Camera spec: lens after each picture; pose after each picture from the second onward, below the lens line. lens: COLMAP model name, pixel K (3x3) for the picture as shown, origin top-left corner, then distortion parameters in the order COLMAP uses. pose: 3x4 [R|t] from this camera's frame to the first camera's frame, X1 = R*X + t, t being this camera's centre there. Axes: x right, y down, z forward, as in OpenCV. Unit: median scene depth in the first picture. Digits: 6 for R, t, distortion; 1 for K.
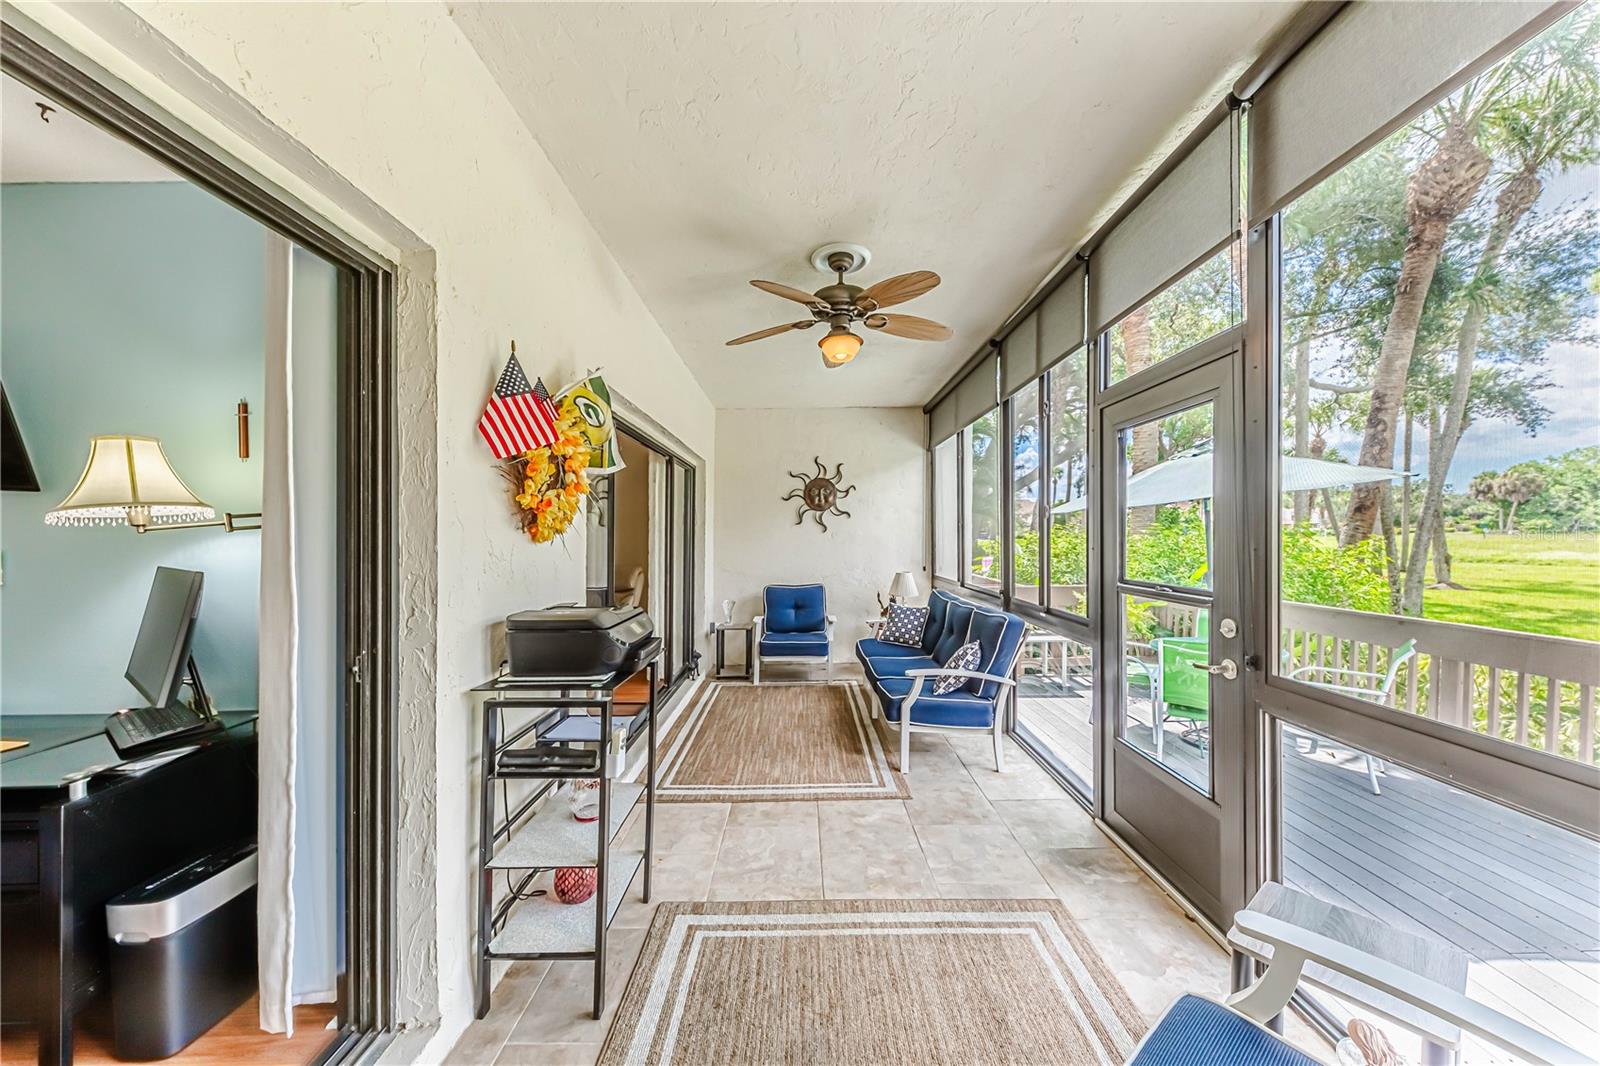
lens RADIAL K [[553.5, 0, 793.7], [0, 553.5, 542.5], [0, 0, 1]] dist [0.013519, -0.003330]
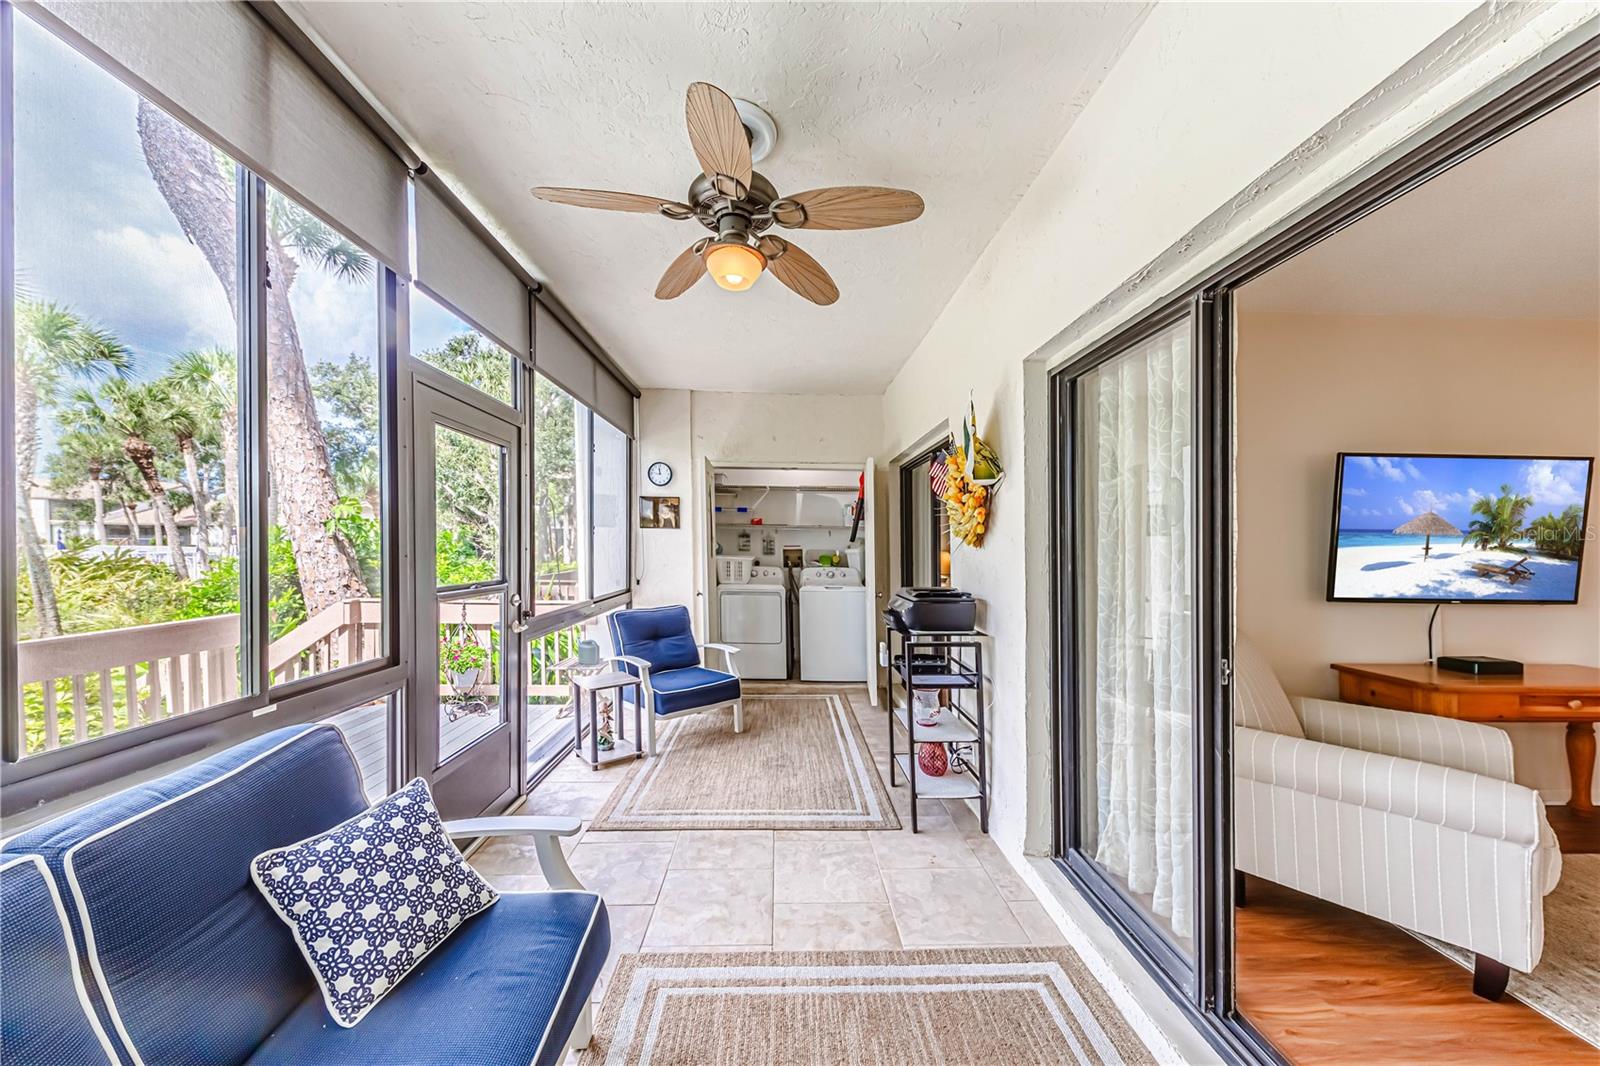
lens RADIAL K [[553.5, 0, 789.3], [0, 553.5, 544.1], [0, 0, 1]] dist [0.013519, -0.003330]
pose [[-0.999646, 0.000629, -0.026609, 0.036718], [0.000388, 0.999959, 0.009055, -0.010835], [0.026614, 0.009042, -0.999605, 1.521080]]
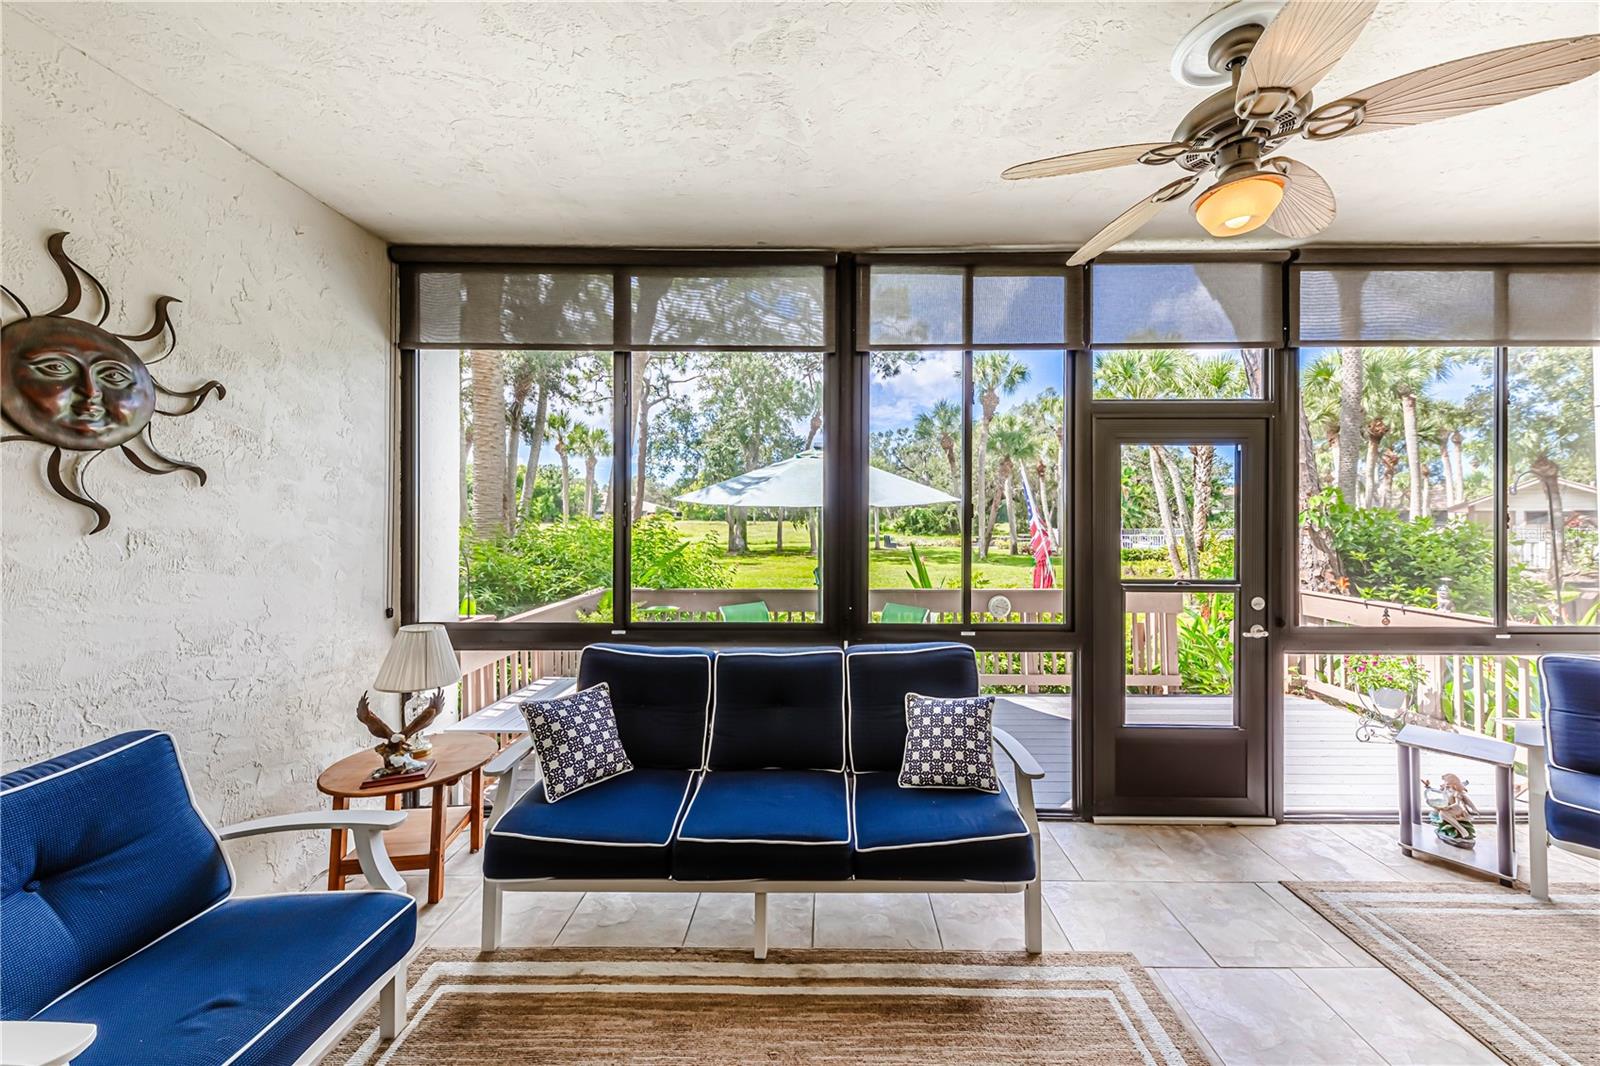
lens RADIAL K [[553.5, 0, 832.9], [0, 553.5, 522.5], [0, 0, 1]] dist [0.013519, -0.003330]
pose [[-0.018136, 0.010018, 0.999785, -0.405712], [0.008166, 0.999918, -0.009871, -0.033918], [-0.999802, 0.007985, -0.018217, 1.260567]]
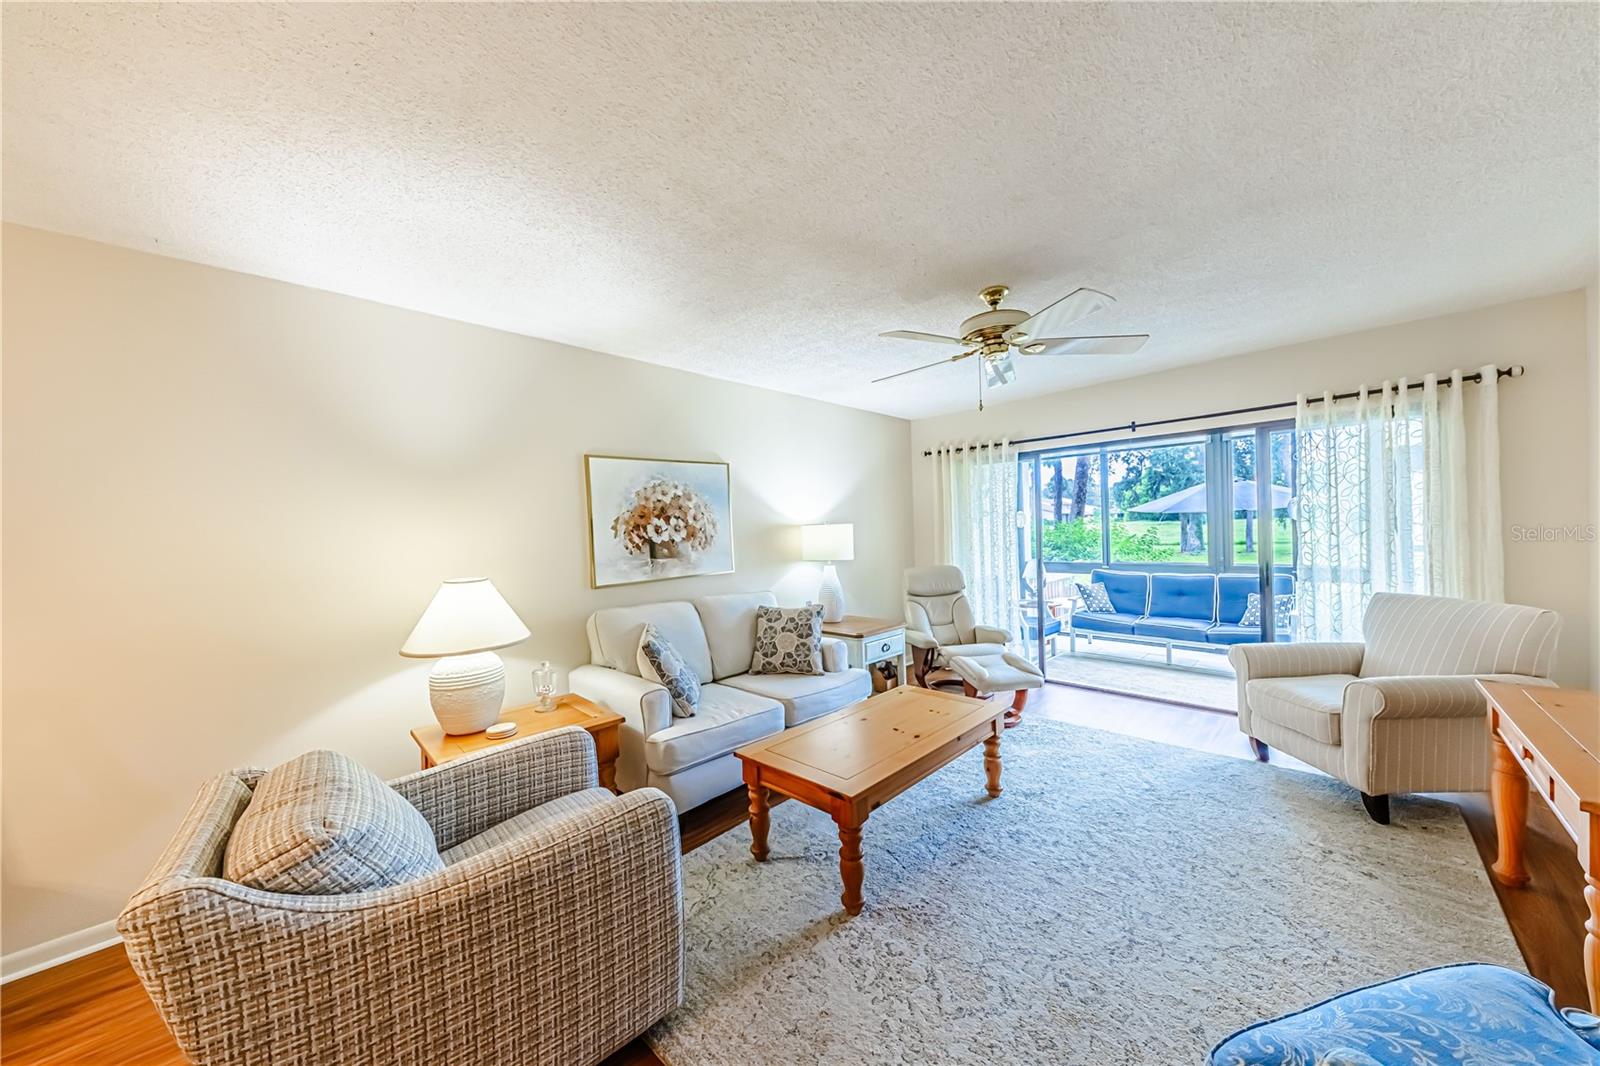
lens RADIAL K [[553.5, 0, 788.3], [0, 553.5, 530.7], [0, 0, 1]] dist [0.013519, -0.003330]
pose [[0.709500, -0.007242, 0.704668, -1.882033], [0.025341, 0.999563, -0.015242, -0.008940], [-0.704250, 0.028671, 0.709373, 0.925165]]
